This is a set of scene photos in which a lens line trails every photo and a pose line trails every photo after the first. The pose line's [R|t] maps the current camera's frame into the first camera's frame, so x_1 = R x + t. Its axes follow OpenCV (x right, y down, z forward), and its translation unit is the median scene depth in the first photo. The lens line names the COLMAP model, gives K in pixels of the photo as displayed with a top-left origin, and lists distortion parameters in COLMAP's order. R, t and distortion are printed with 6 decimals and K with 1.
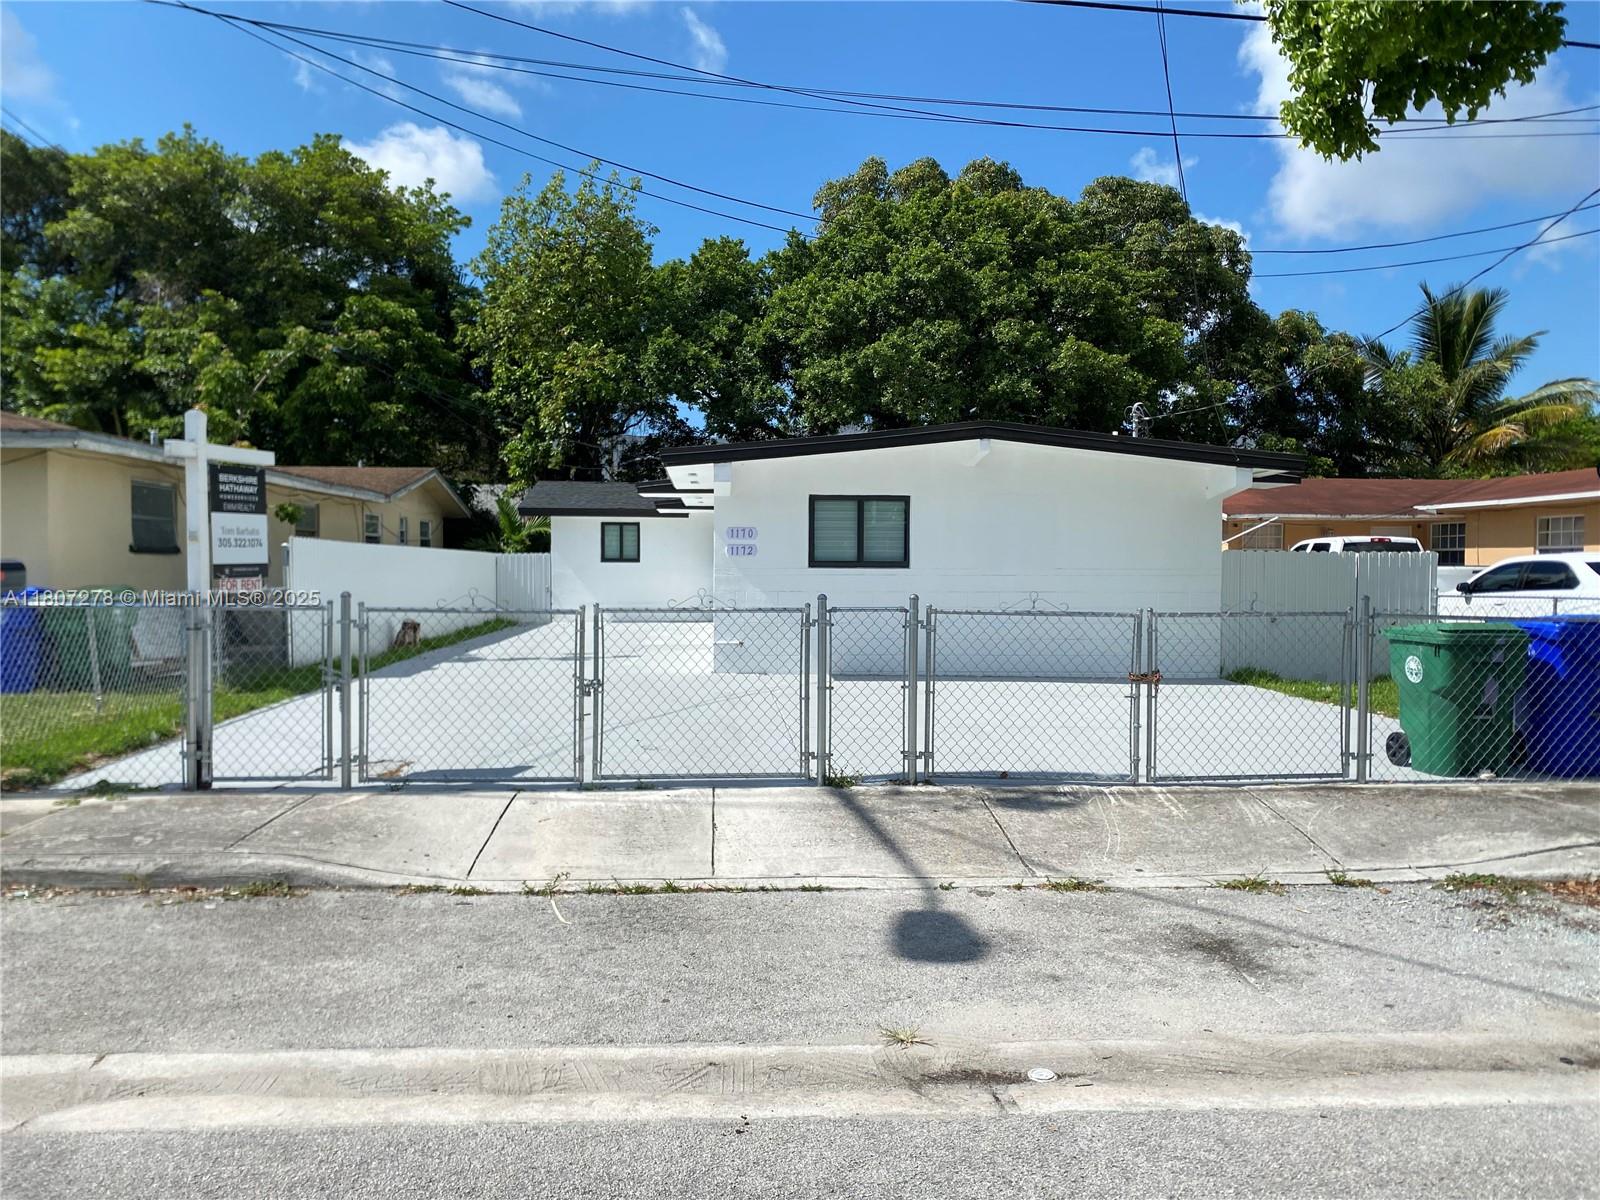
lens RADIAL K [[1223.7, 0, 799.3], [0, 1223.7, 598.5], [0, 0, 1]] dist [0.075191, -0.144233]
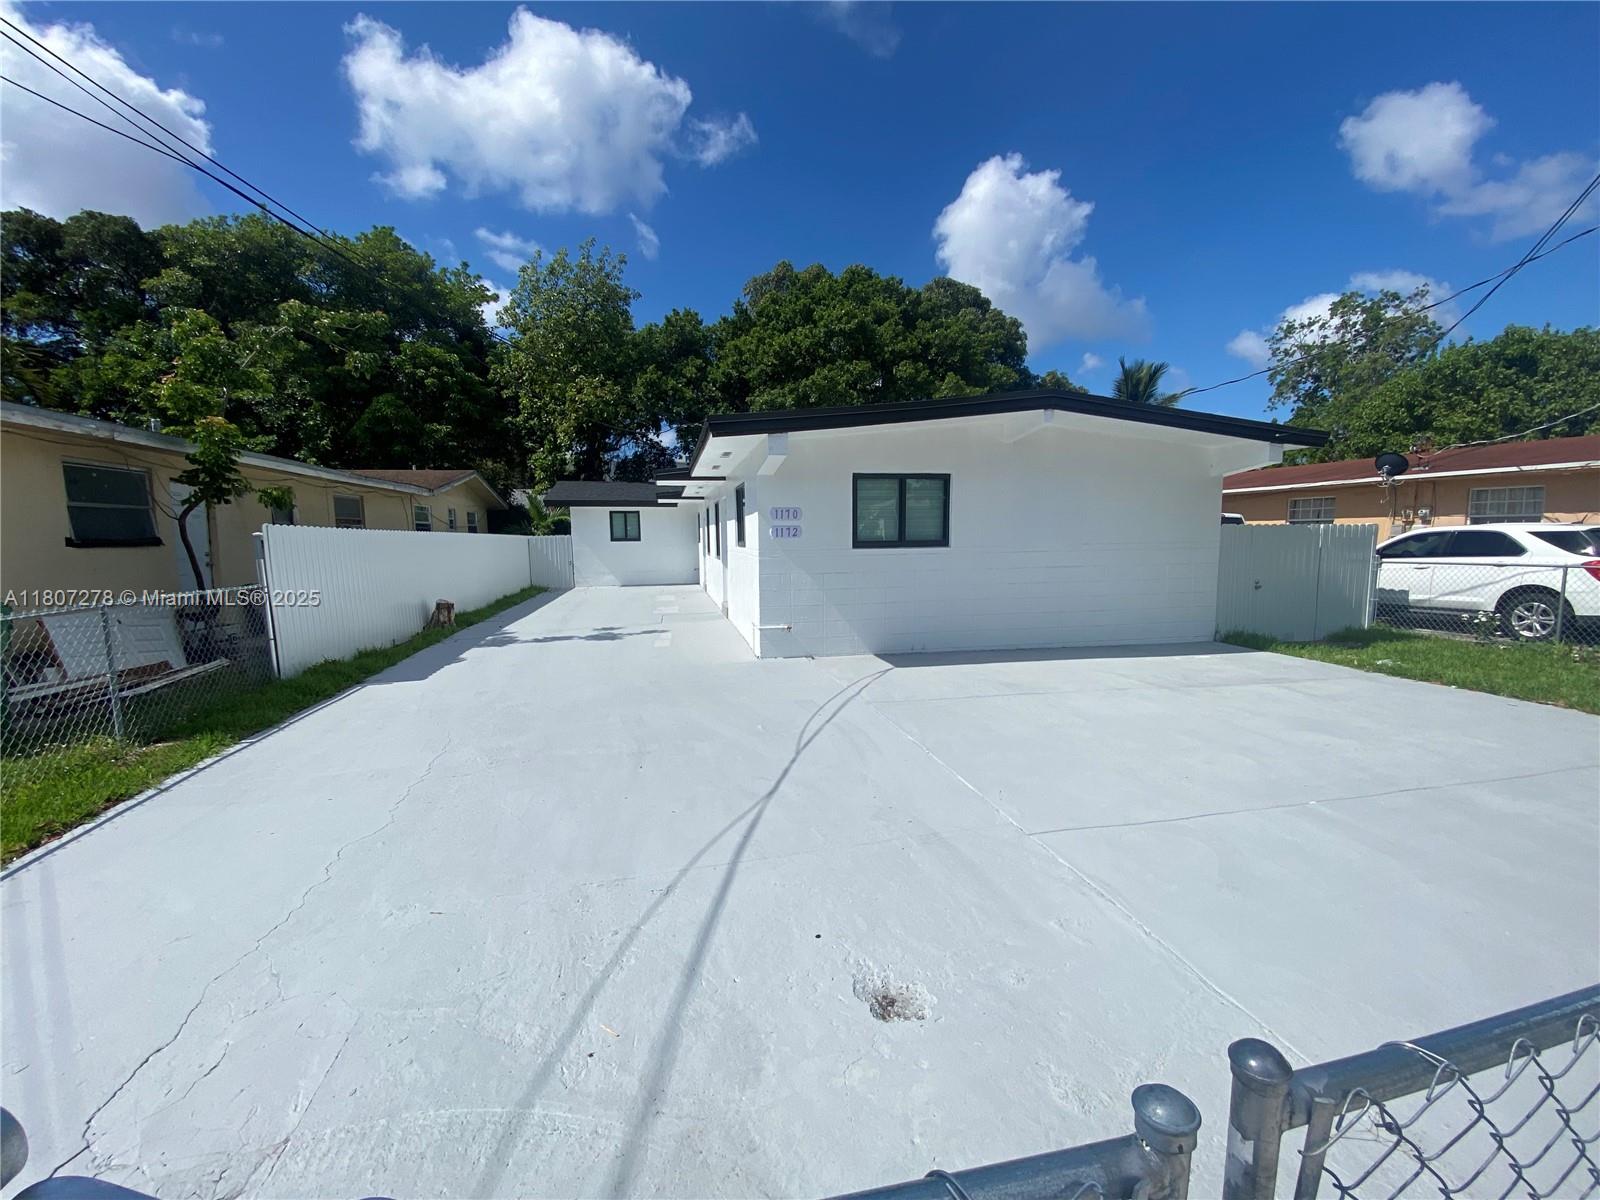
lens RADIAL K [[655.9, 0, 799.7], [0, 655.9, 608.9], [0, 0, 1]] dist [0.018308, -0.020365]
pose [[0.989974, -0.031584, 0.137676, -0.054329], [0.020287, 0.996368, 0.082696, -0.010591], [-0.139788, -0.079074, 0.987019, 0.241382]]
